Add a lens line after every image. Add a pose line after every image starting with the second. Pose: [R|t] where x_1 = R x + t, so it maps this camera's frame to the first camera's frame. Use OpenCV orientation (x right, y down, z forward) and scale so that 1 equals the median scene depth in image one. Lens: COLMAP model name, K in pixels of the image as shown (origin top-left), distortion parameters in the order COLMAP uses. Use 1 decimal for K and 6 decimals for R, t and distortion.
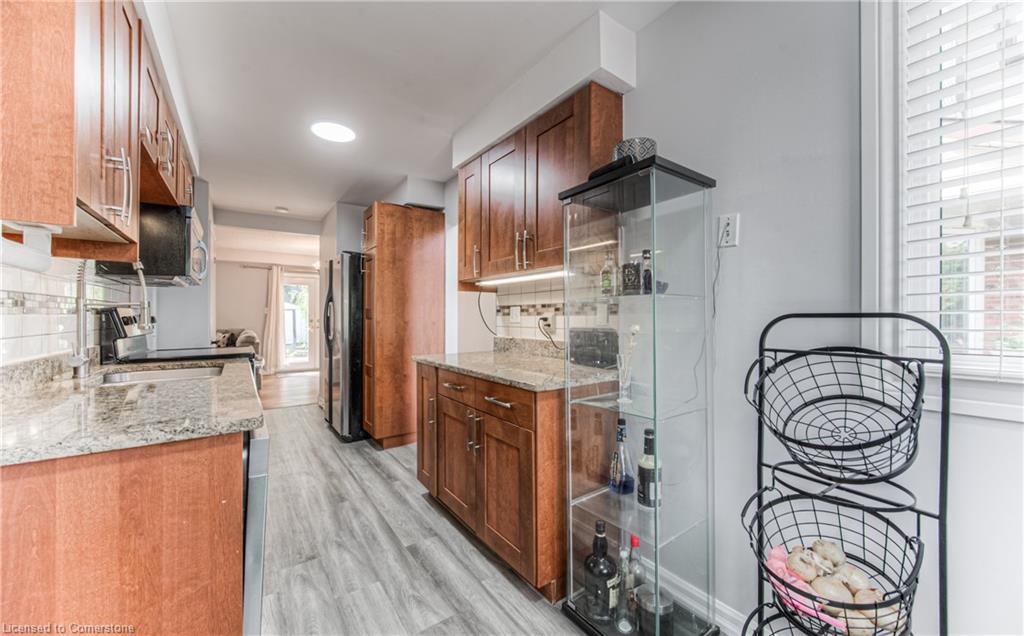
lens RADIAL K [[379.6, 0, 512.6], [0, 379.6, 314.9], [0, 0, 1]] dist [0.000888, -0.000058]
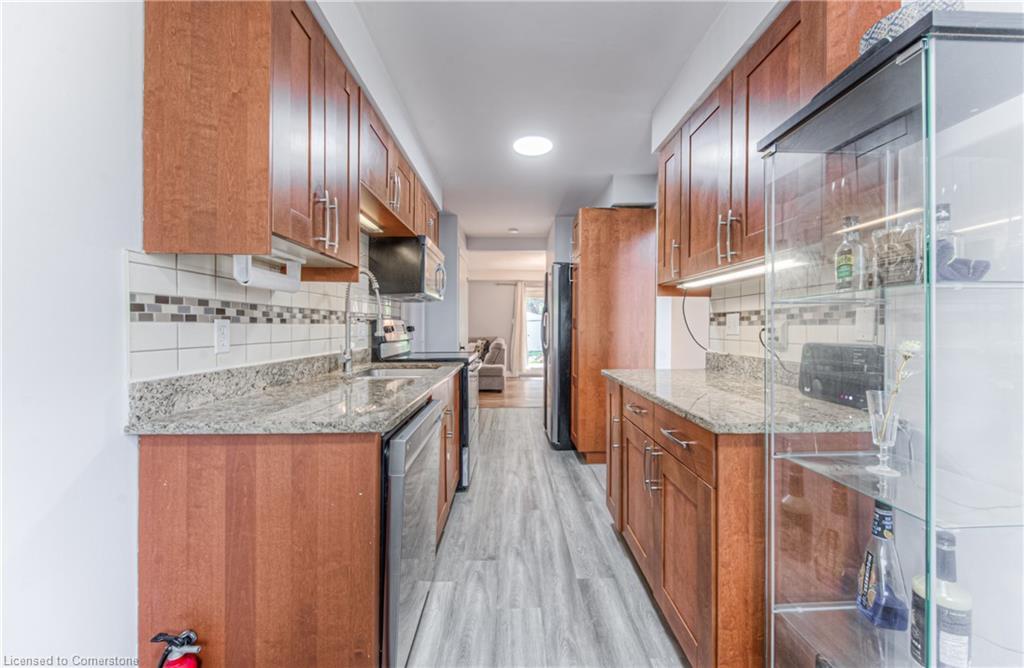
lens RADIAL K [[387.5, 0, 529.7], [0, 387.5, 328.2], [0, 0, 1]] dist [-0.003443, -0.000344]
pose [[0.839143, 0.003829, -0.543898, 0.110082], [0.000271, 0.999972, 0.007458, 0.001978], [0.543911, -0.006406, 0.839118, 0.142814]]
